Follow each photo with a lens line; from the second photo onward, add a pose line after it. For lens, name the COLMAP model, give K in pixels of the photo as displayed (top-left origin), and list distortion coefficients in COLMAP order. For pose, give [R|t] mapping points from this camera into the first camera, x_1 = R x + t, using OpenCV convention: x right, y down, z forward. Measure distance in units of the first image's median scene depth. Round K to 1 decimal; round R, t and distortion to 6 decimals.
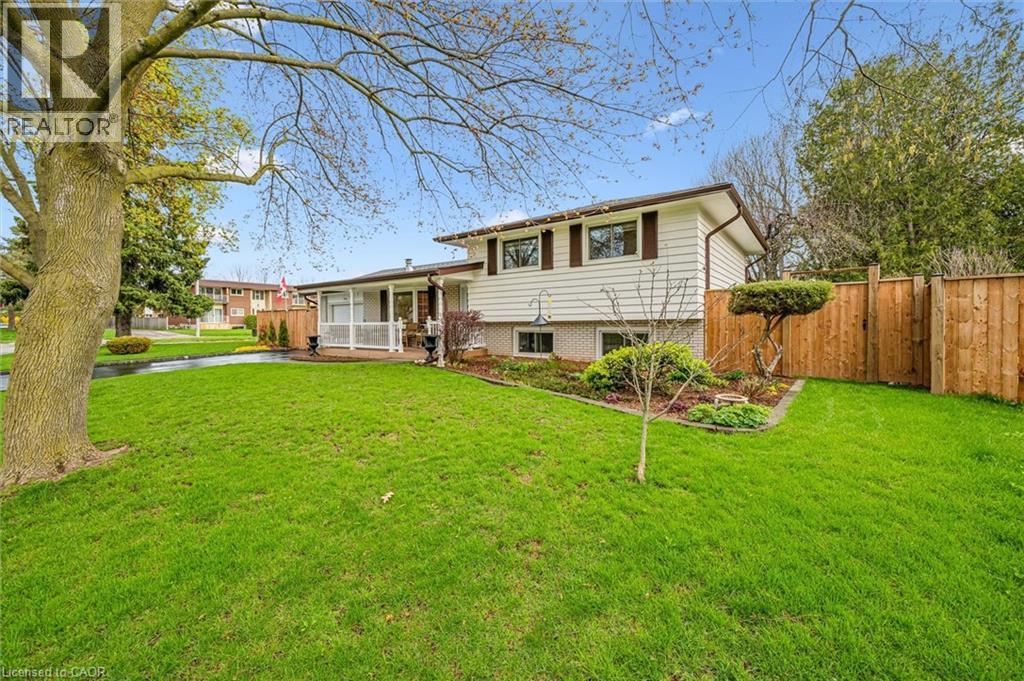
lens RADIAL K [[403.0, 0, 520.1], [0, 403.0, 320.8], [0, 0, 1]] dist [0.008175, -0.000144]
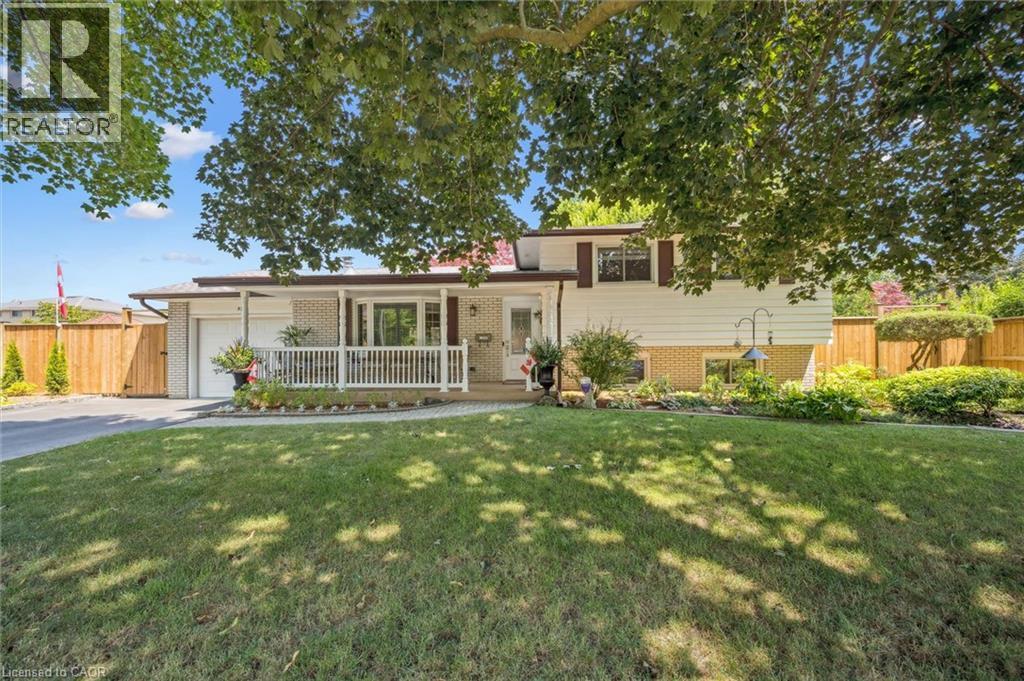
lens RADIAL K [[395.0, 0, 517.0], [0, 395.0, 345.7], [0, 0, 1]] dist [0.000289, -0.000010]
pose [[0.832755, 0.007288, 0.553594, -0.618166], [-0.001191, 0.999935, -0.011372, 0.009201], [-0.553641, 0.008811, 0.832709, 0.428376]]
